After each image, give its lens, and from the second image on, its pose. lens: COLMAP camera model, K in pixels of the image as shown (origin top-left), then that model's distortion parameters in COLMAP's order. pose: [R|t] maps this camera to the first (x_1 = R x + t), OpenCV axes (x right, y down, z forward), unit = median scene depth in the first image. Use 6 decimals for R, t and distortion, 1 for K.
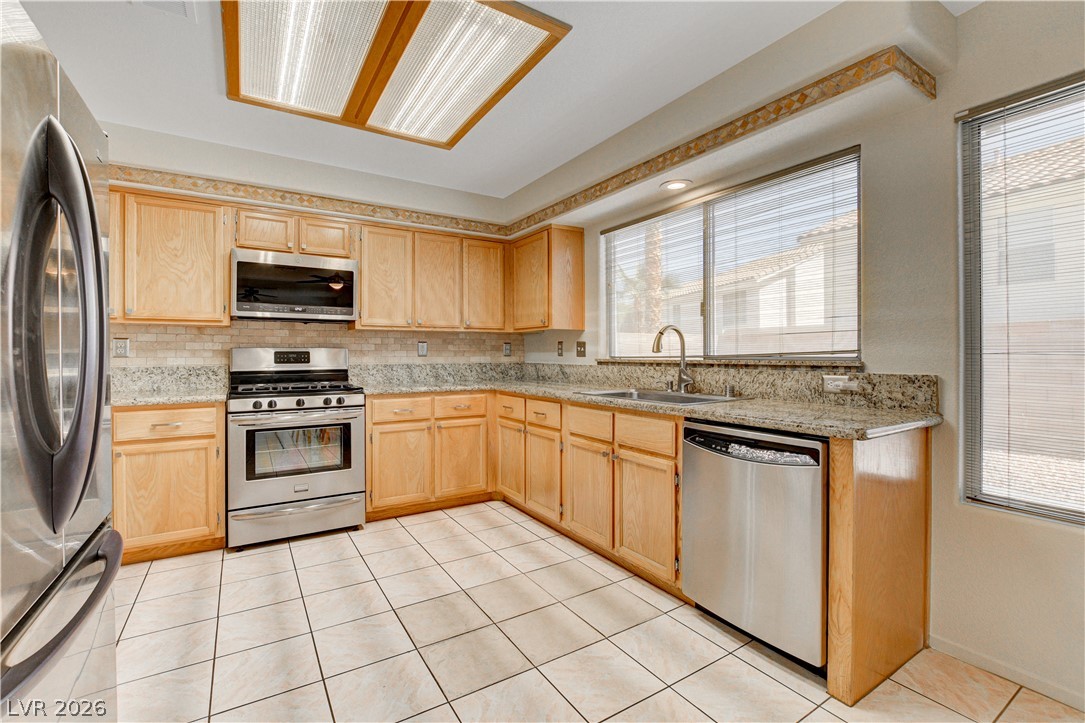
lens RADIAL K [[478.6, 0, 543.0], [0, 478.6, 359.3], [0, 0, 1]] dist [-0.017275, 0.002900]
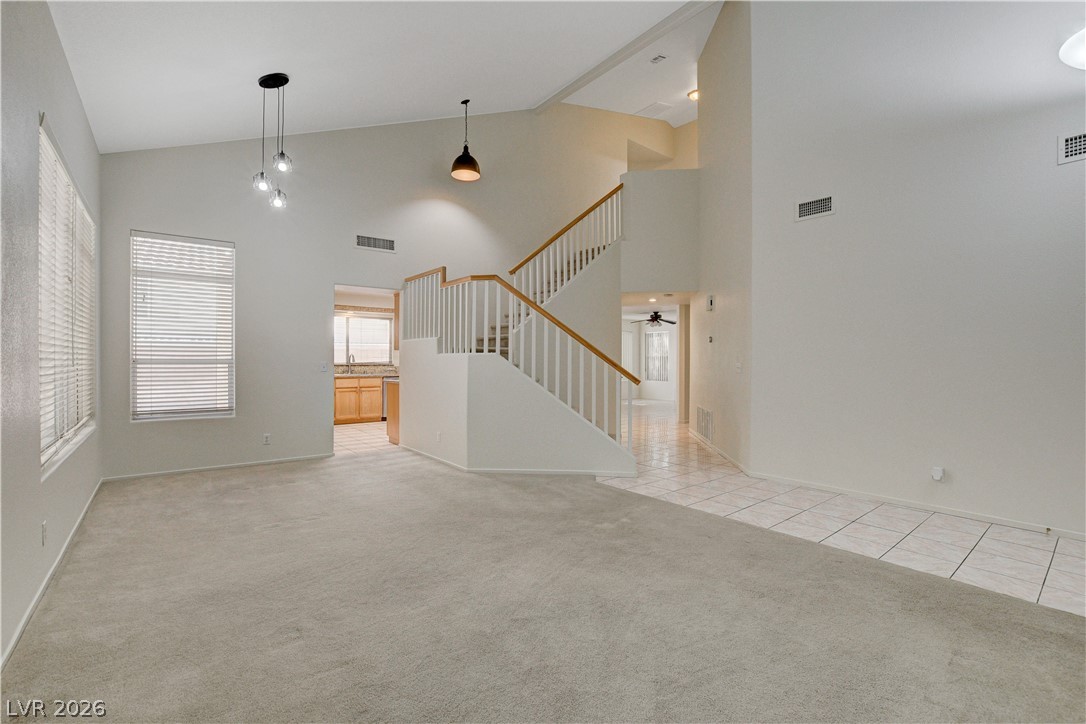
lens RADIAL K [[479.1, 0, 545.9], [0, 479.1, 357.3], [0, 0, 1]] dist [-0.017275, 0.002900]
pose [[-0.108948, -0.001997, 0.994045, -3.712202], [0.004979, 0.999984, 0.002554, -0.057991], [-0.994035, 0.005227, -0.108936, -0.040720]]
